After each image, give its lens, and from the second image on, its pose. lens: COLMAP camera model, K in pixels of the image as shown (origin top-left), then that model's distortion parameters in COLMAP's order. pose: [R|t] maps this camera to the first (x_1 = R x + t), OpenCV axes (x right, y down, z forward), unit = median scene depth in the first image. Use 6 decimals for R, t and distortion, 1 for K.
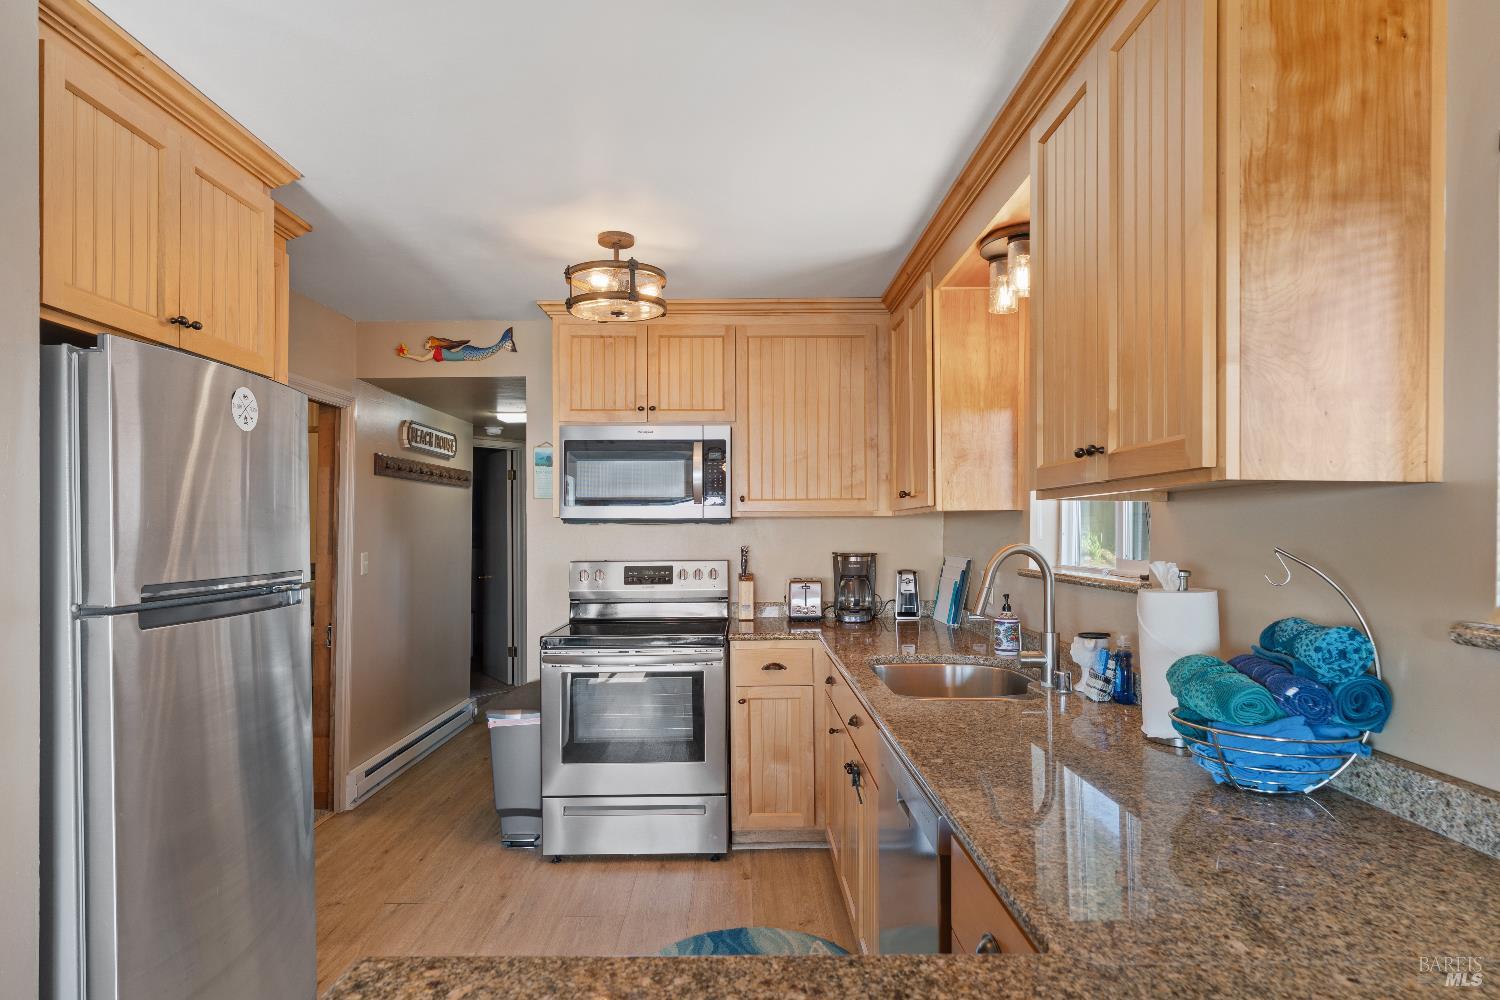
lens RADIAL K [[829.0, 0, 750.0], [0, 829.0, 500.0], [0, 0, 1]] dist [-0.005685, 0.001897]
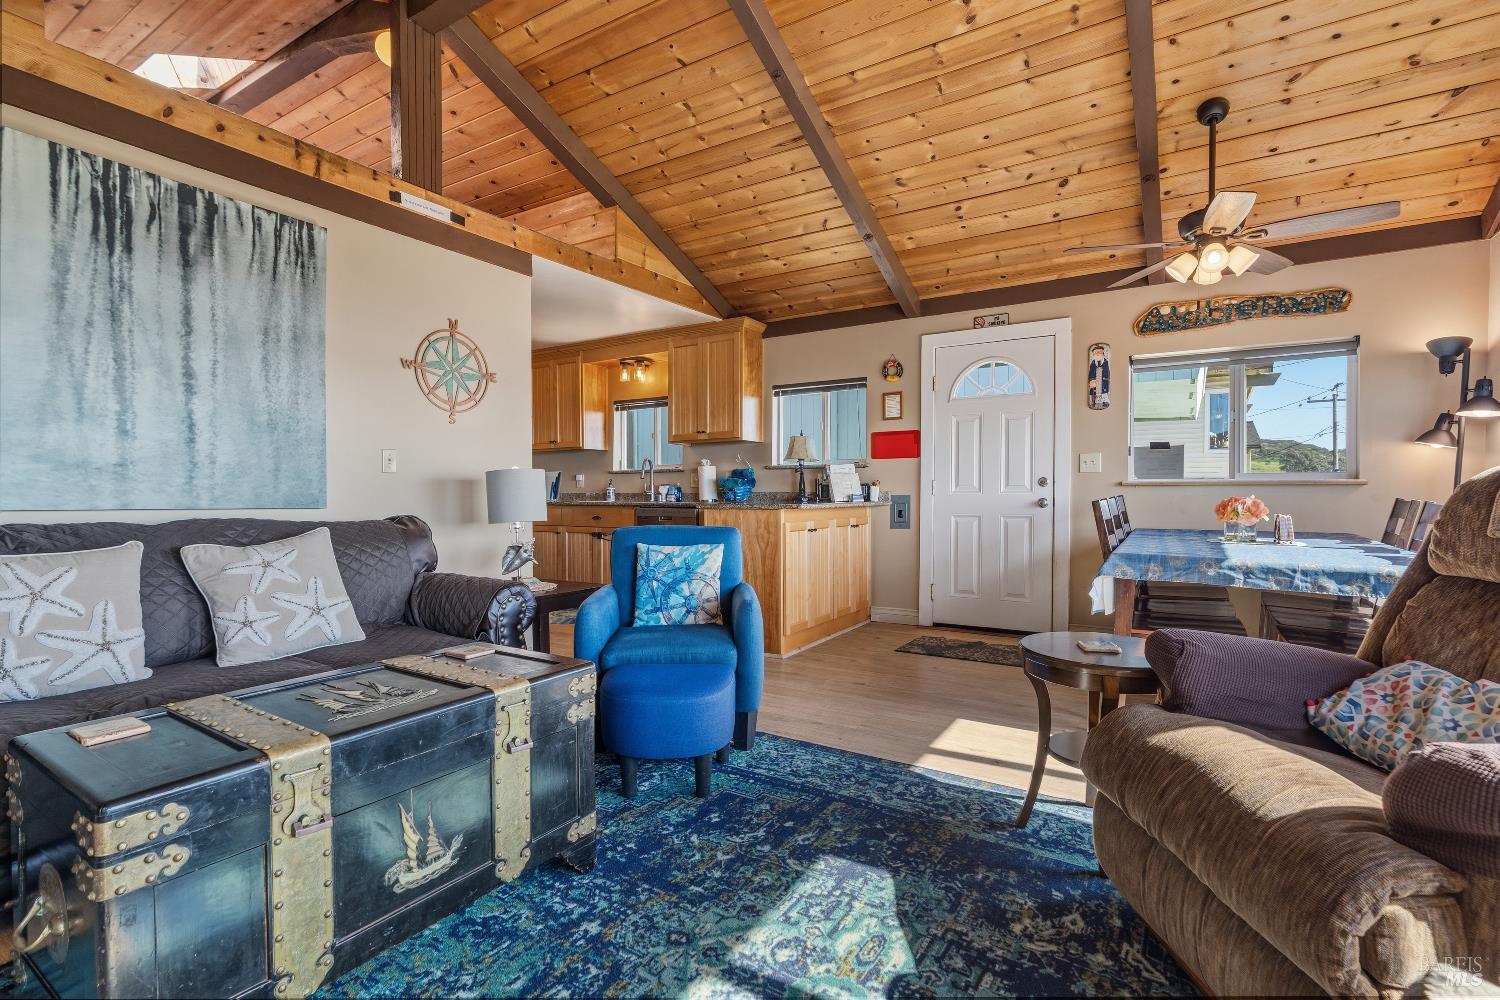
lens RADIAL K [[734.6, 0, 750.0], [0, 734.6, 500.0], [0, 0, 1]] dist [-0.001419, 0.000411]
pose [[0.545764, -0.007174, 0.837908, -1.173340], [-0.025258, 0.999368, 0.025008, 0.084866], [-0.837558, -0.034812, 0.545238, -0.580027]]
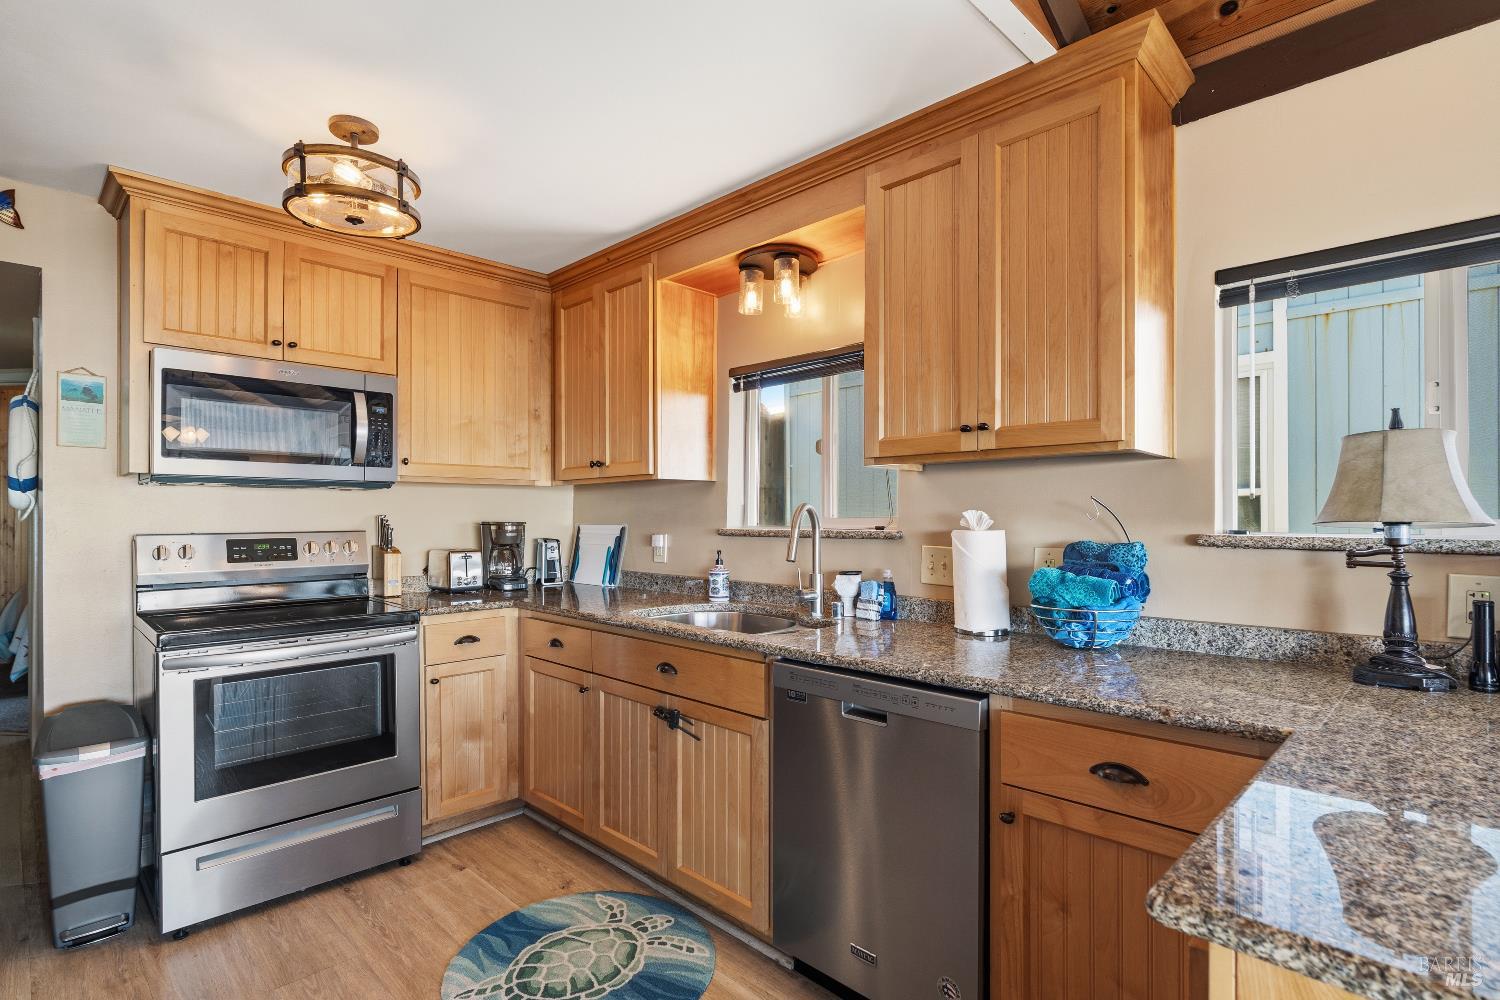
lens RADIAL K [[734.6, 0, 750.0], [0, 734.6, 500.0], [0, 0, 1]] dist [-0.001419, 0.000411]
pose [[0.711727, 0.019602, 0.702183, -0.311543], [-0.027224, 0.999629, -0.000312, 0.031478], [-0.701929, -0.018894, 0.711997, 0.170548]]
